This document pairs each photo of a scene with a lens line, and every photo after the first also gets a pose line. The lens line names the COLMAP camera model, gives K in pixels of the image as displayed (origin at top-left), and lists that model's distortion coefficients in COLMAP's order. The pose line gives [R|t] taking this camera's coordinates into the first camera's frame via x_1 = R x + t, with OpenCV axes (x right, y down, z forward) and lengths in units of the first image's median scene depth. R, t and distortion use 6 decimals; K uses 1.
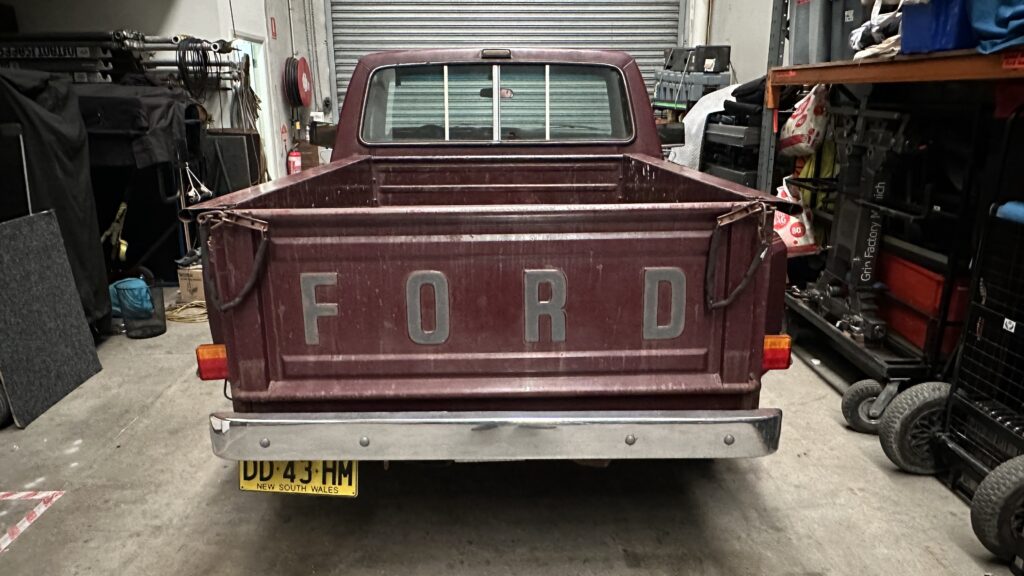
lens RADIAL K [[684.9, 0, 509.7], [0, 684.9, 281.5], [0, 0, 1]] dist [-0.010080, -0.000053]
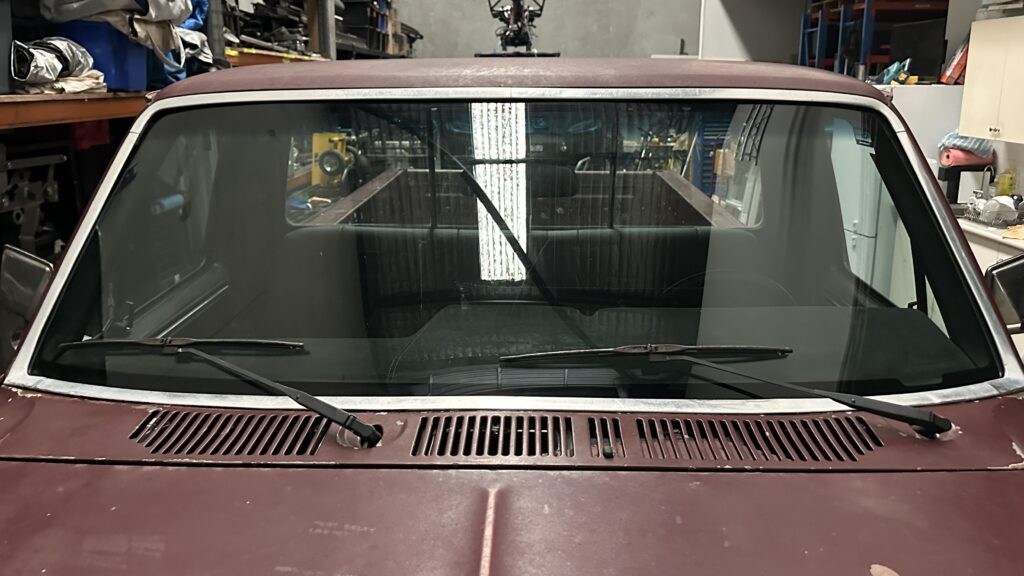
lens RADIAL K [[843.9, 0, 511.2], [0, 843.9, 297.8], [0, 0, 1]] dist [0.004705, -0.013924]
pose [[-0.998816, -0.006759, 0.048174, -0.049032], [0.017862, 0.870171, 0.492426, -0.571834], [-0.045248, 0.492704, -0.869020, 1.877911]]
